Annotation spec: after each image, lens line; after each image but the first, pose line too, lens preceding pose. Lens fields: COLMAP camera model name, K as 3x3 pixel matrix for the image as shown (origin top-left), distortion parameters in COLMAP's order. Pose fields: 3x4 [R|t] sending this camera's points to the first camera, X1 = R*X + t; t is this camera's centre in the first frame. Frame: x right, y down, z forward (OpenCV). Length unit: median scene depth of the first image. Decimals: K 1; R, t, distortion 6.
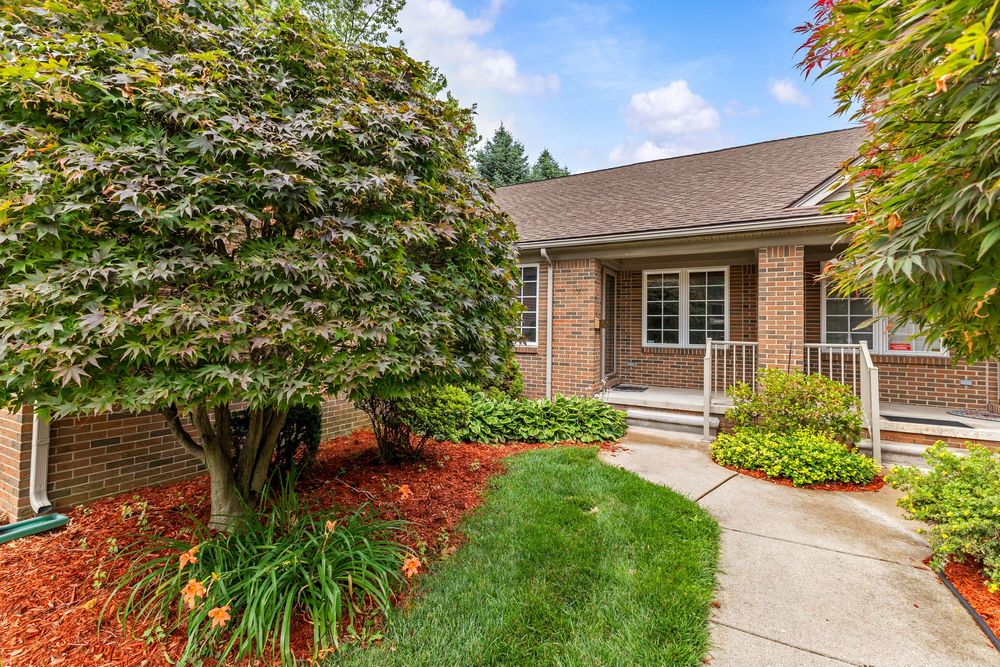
lens RADIAL K [[444.9, 0, 497.6], [0, 444.9, 307.1], [0, 0, 1]] dist [0.000137, -0.000064]
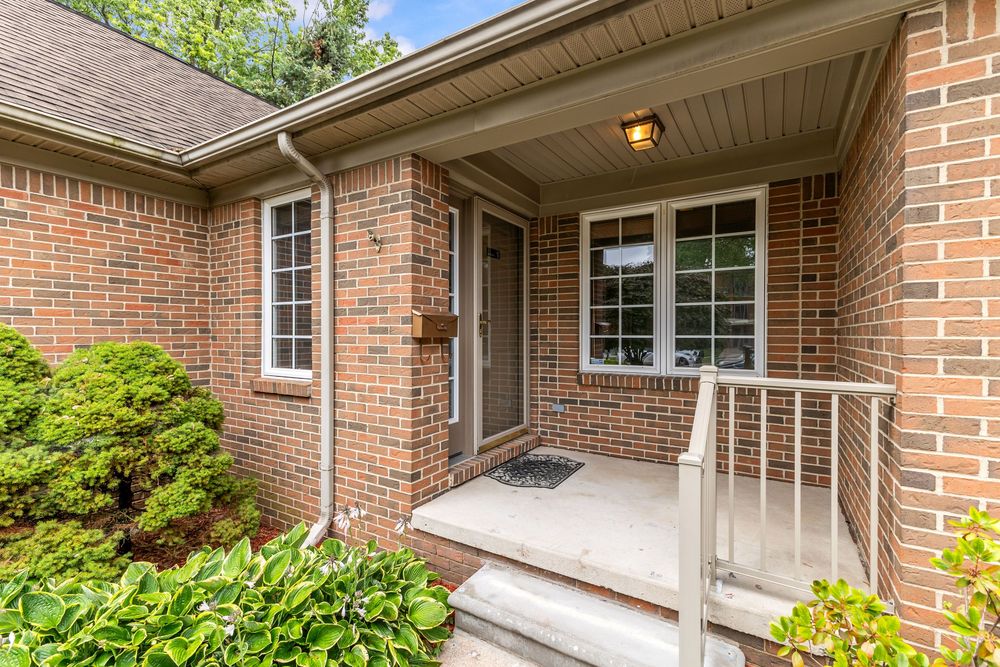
lens RADIAL K [[447.8, 0, 497.5], [0, 447.8, 330.9], [0, 0, 1]] dist [0.001094, -0.000053]
pose [[0.999224, -0.017261, -0.035416, 0.269643], [0.018799, 0.998873, 0.043574, 0.023214], [0.034624, -0.044206, 0.998422, 0.545136]]
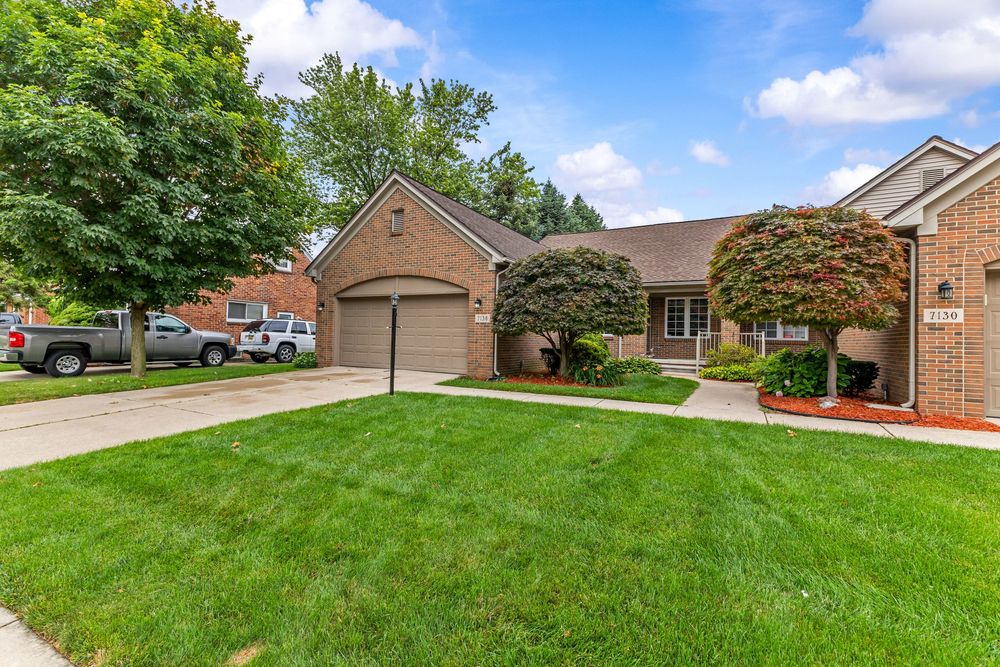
lens RADIAL K [[431.4, 0, 500.0], [0, 431.4, 333.5], [0, 0, 1]] dist [-0.001521, -0.000344]
pose [[0.999988, -0.004674, -0.001469, -0.391048], [0.004731, 0.999119, 0.041698, -0.010306], [0.001272, -0.041705, 0.999129, -0.872418]]
